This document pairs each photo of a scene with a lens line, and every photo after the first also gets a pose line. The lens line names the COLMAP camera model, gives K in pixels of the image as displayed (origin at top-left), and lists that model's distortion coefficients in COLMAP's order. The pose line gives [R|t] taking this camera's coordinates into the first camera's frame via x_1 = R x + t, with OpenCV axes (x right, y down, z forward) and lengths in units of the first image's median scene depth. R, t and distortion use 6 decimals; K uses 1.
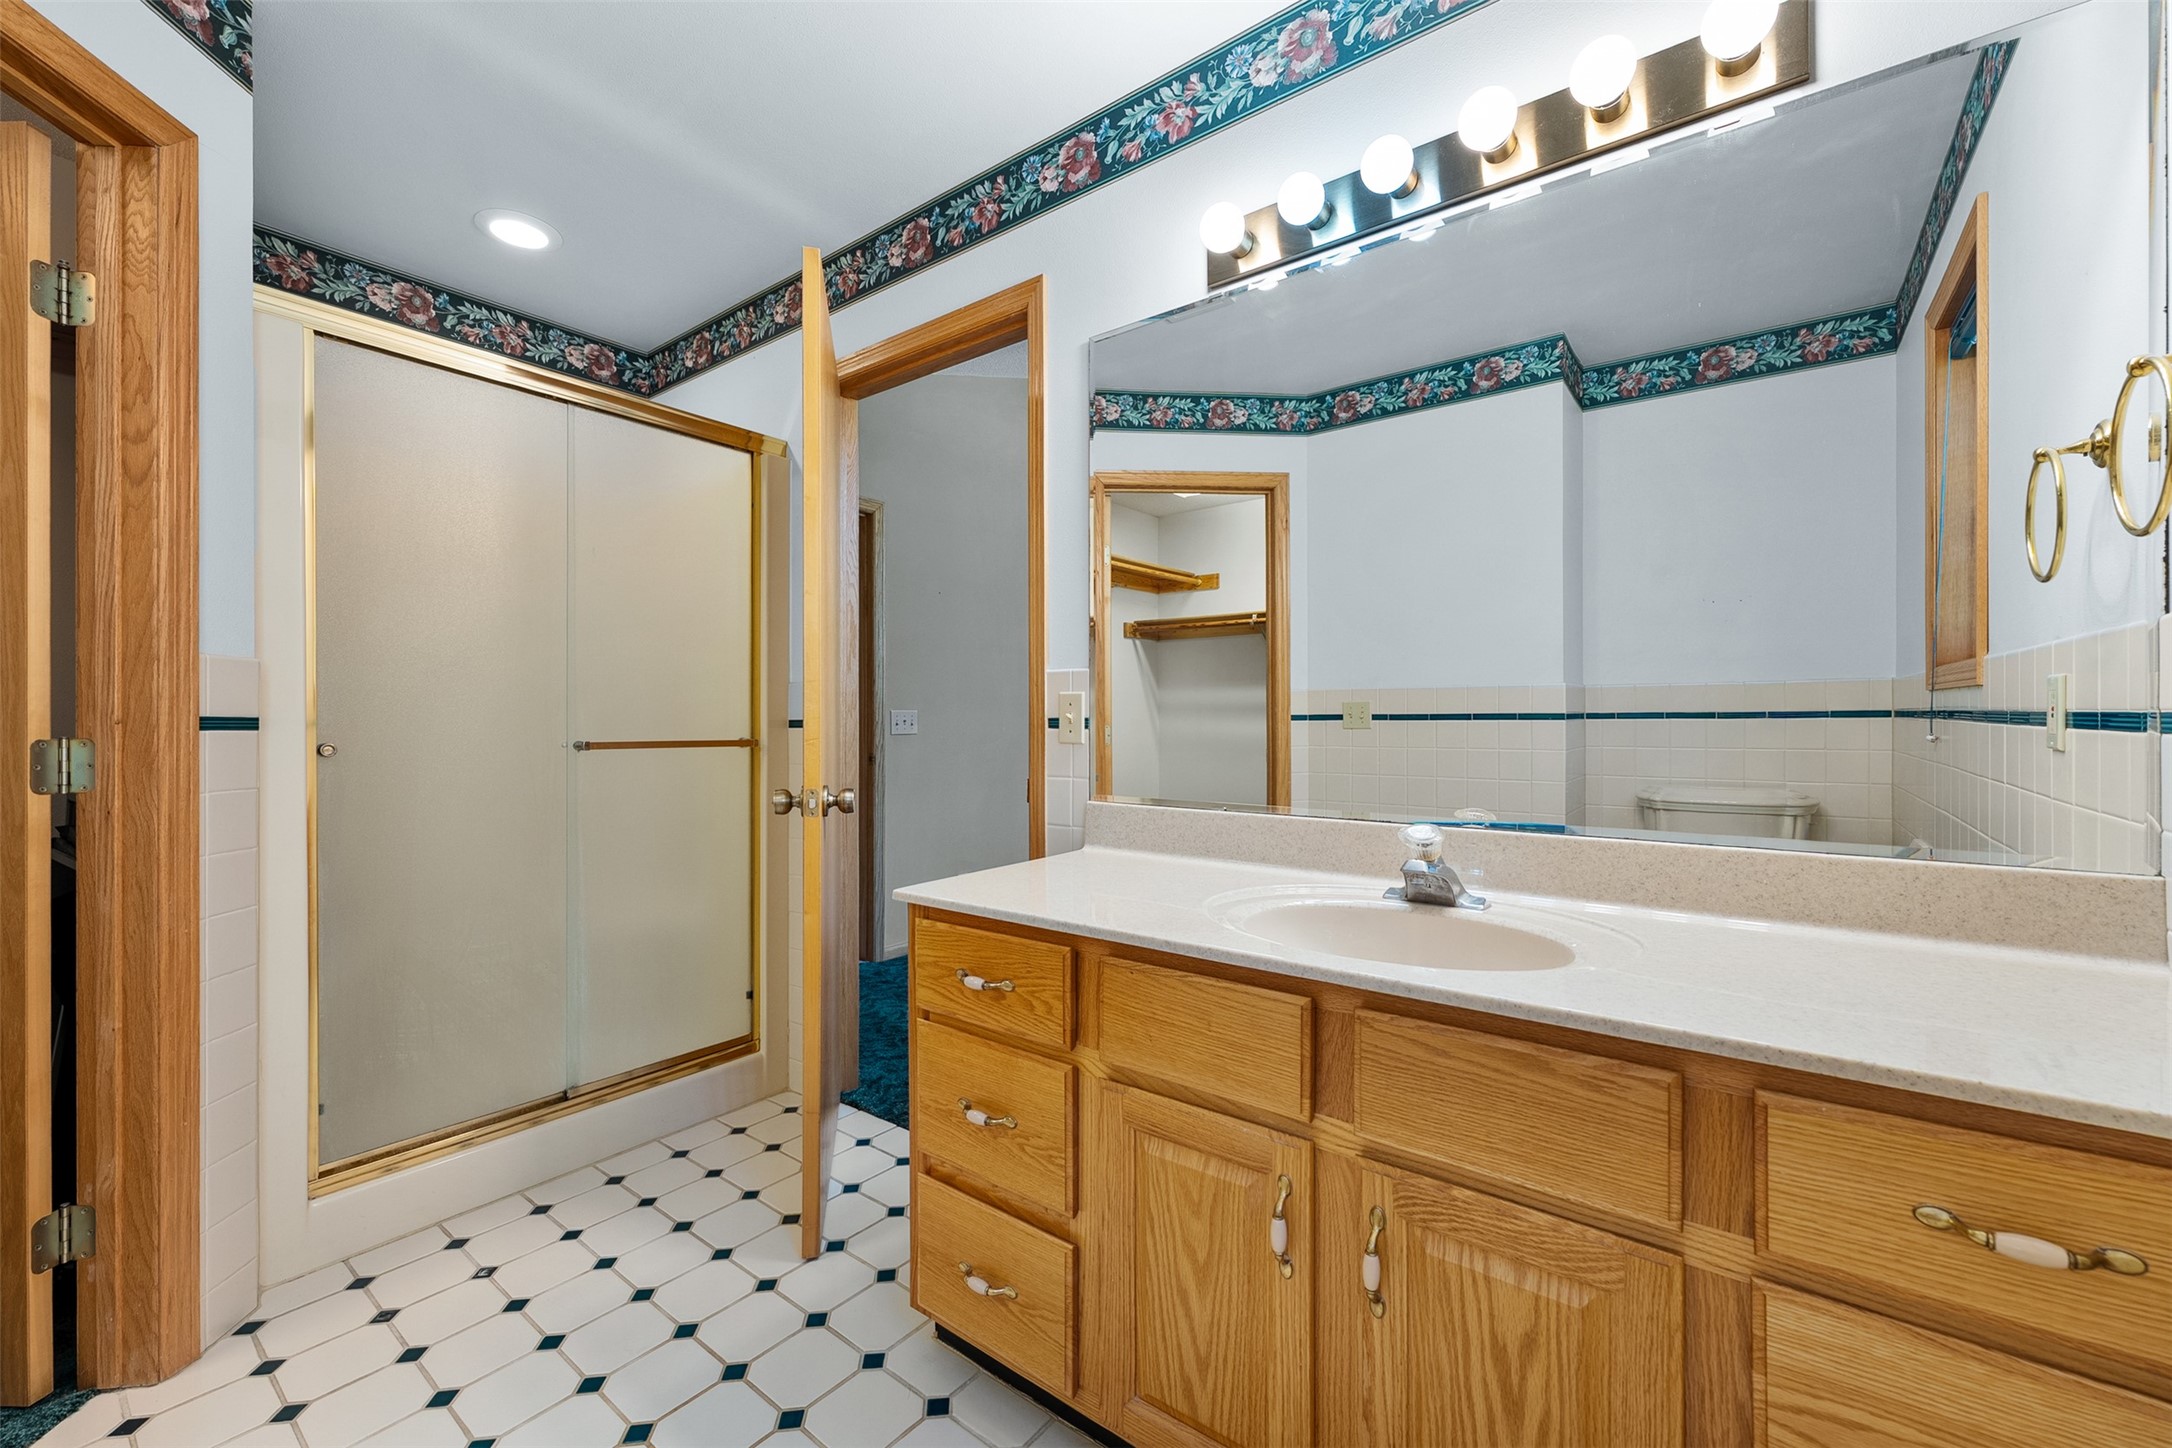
lens RADIAL K [[859.0, 0, 1085.6], [0, 859.0, 721.8], [0, 0, 1]] dist [0.016807, 0.000036]
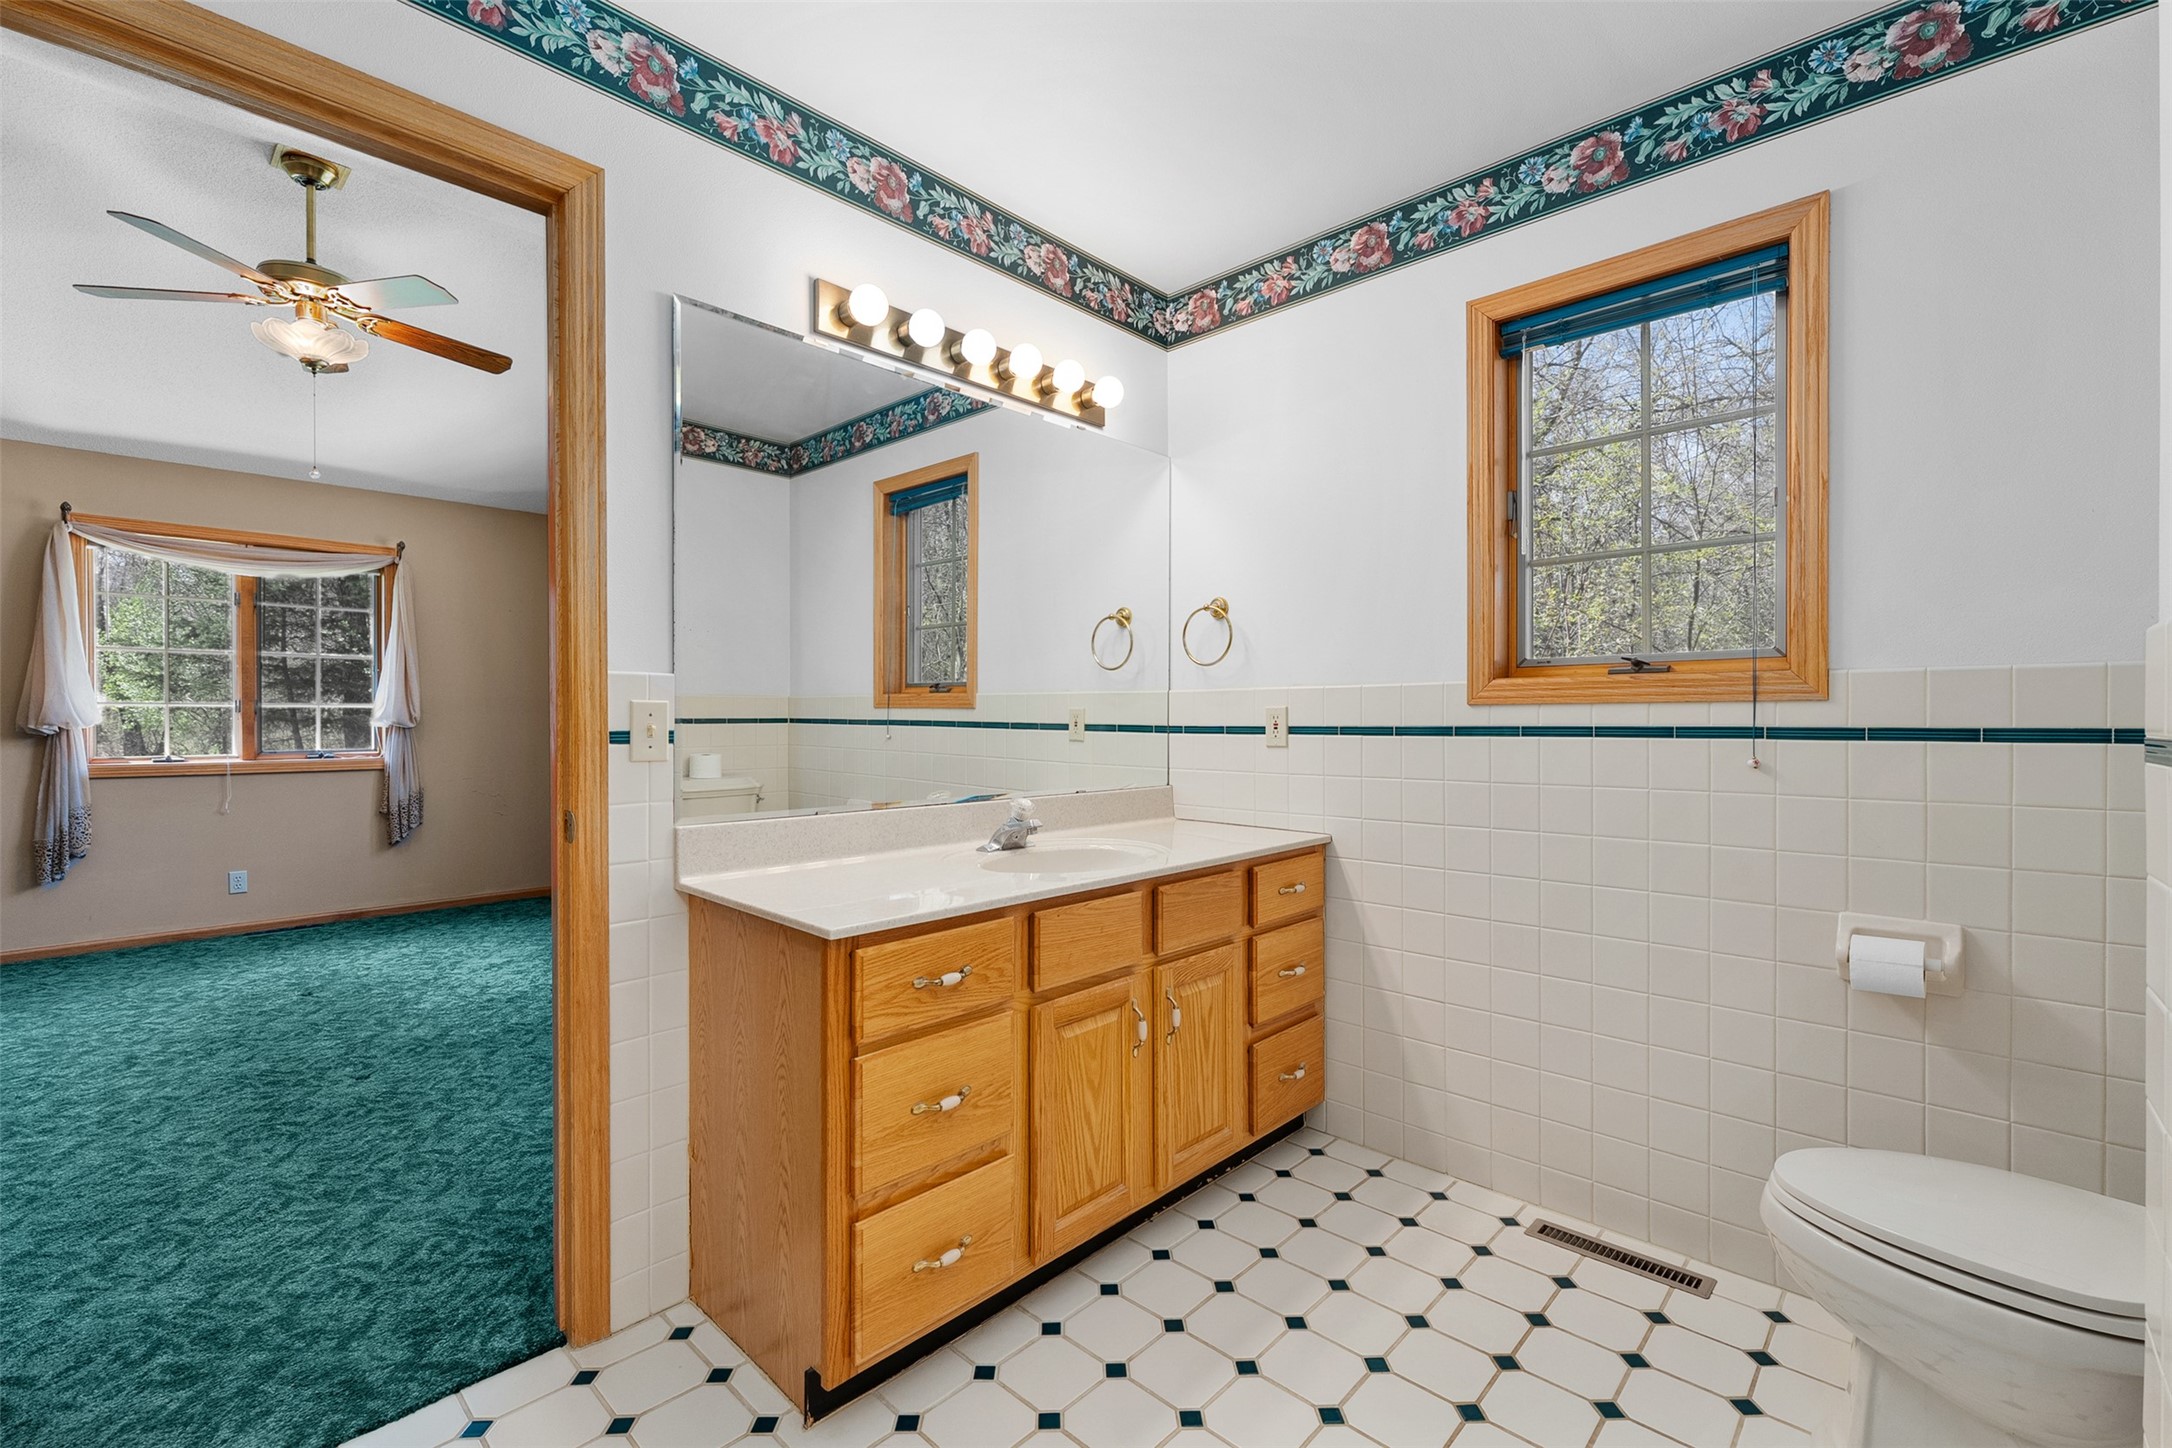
lens RADIAL K [[932.0, 0, 1083.7], [0, 932.0, 726.6], [0, 0, 1]] dist [-0.002397, -0.000219]
pose [[0.107661, -0.007288, 0.994161, -0.984922], [0.002932, 0.999971, 0.007013, -0.016486], [-0.994183, 0.002160, 0.107680, 0.549764]]
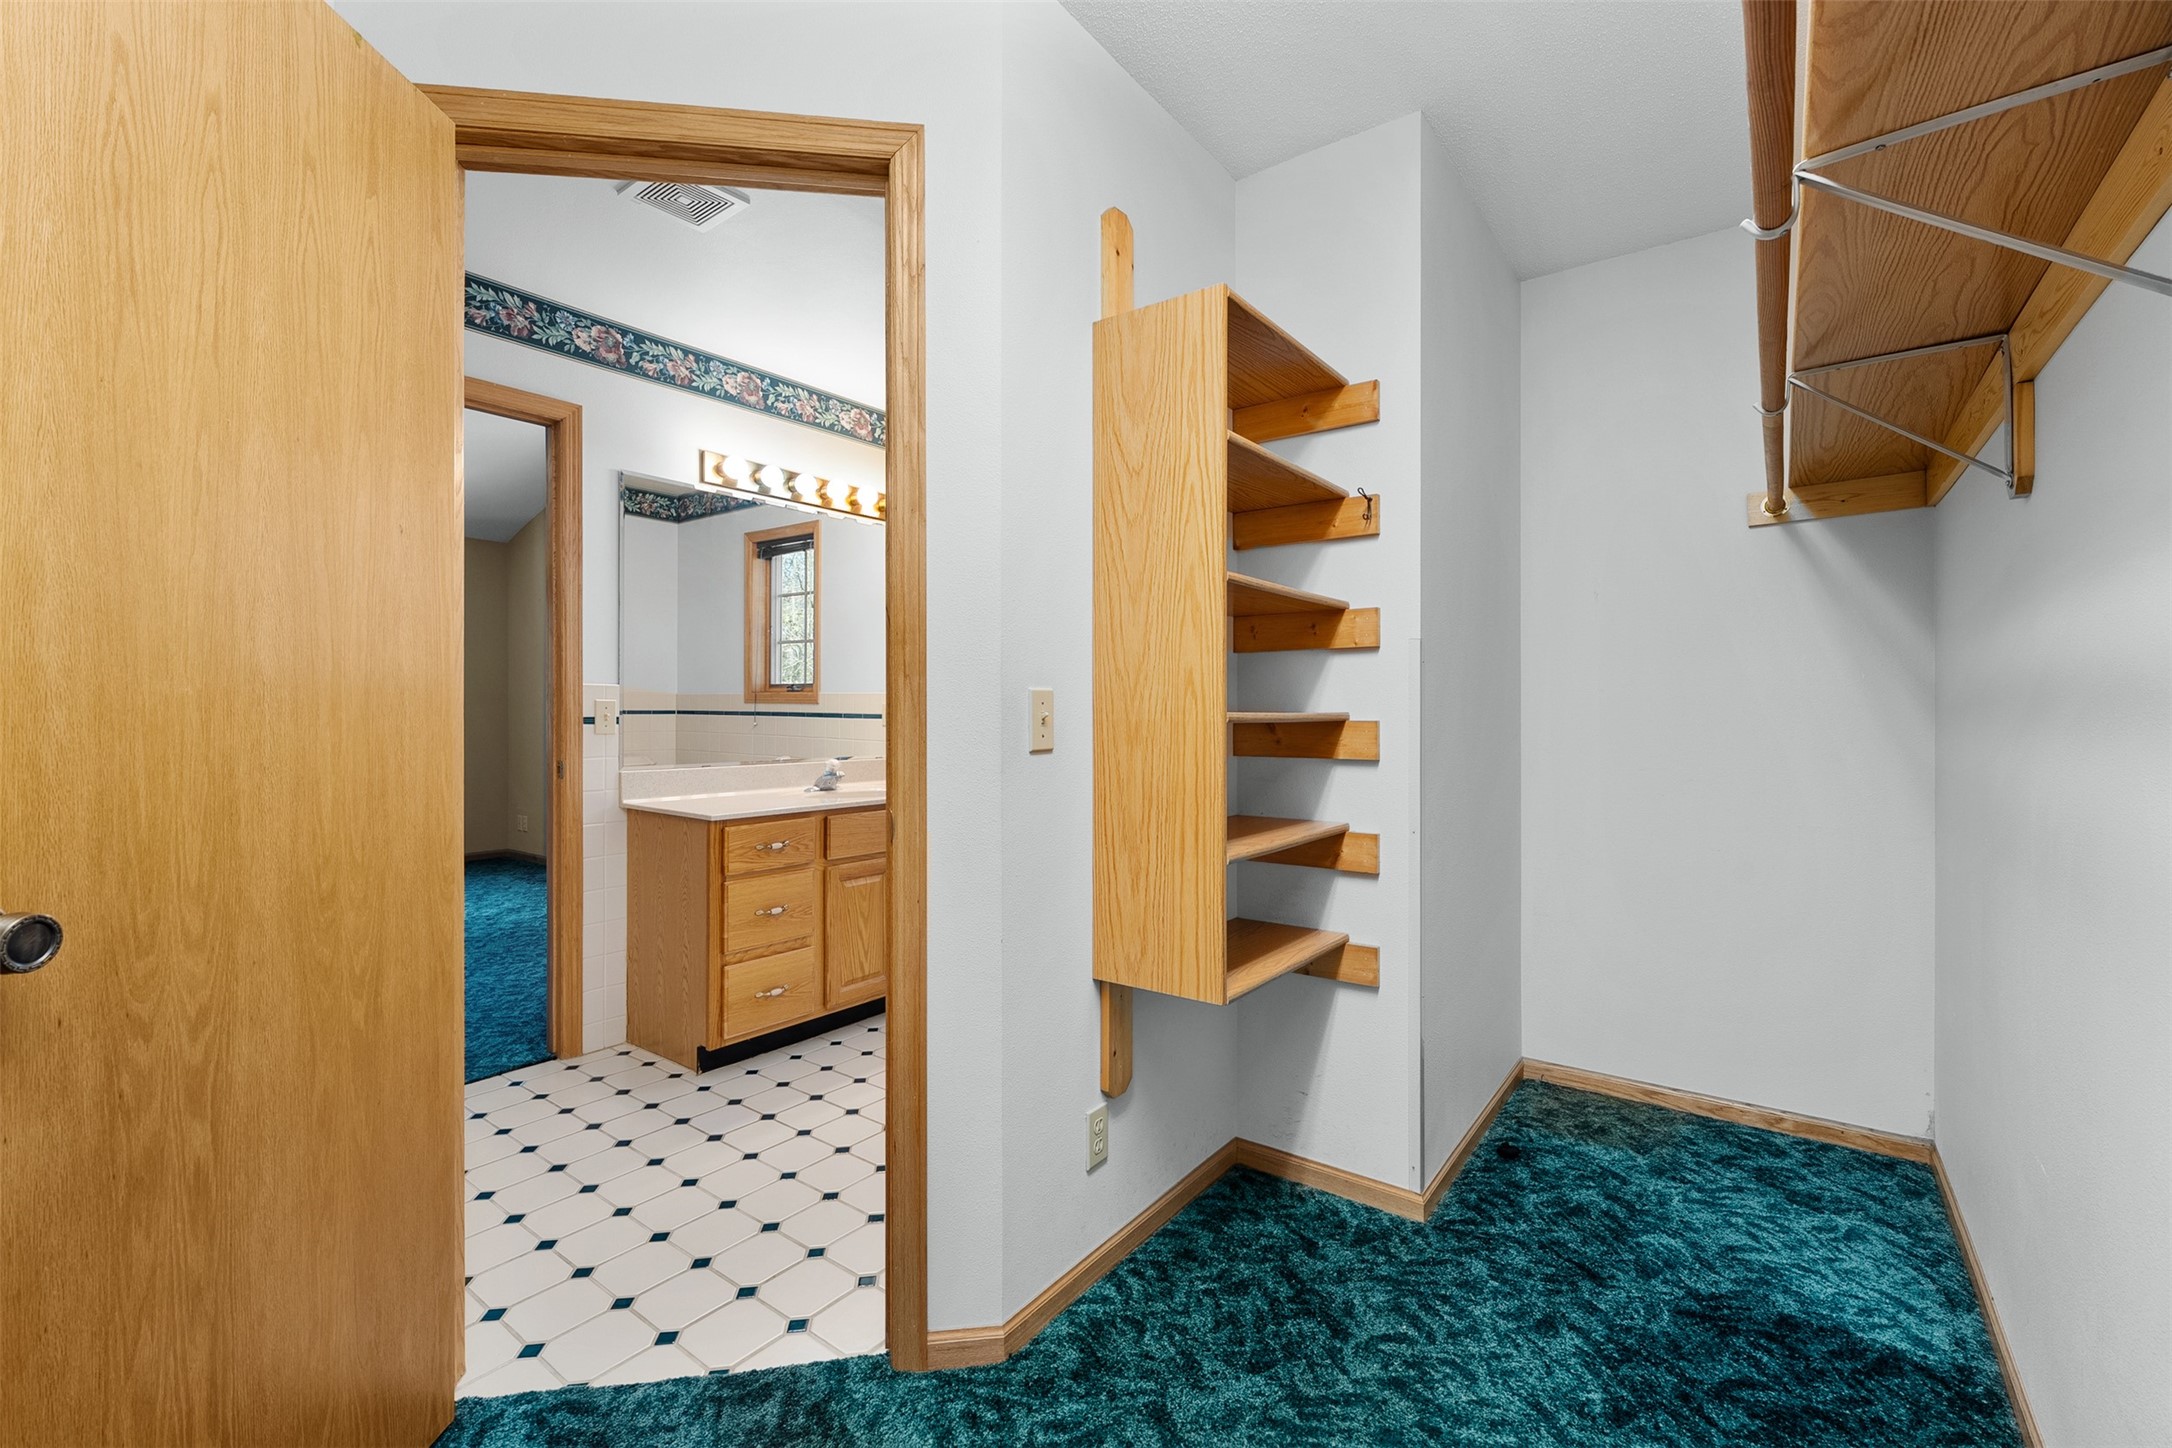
lens RADIAL K [[930.0, 0, 1083.4], [0, 930.0, 712.9], [0, 0, 1]] dist [0.001381, -0.000040]
pose [[-0.009644, 0.000193, 0.999953, -1.840157], [0.002175, 0.999998, -0.000172, -0.011668], [-0.999951, 0.002173, -0.009645, 0.220605]]
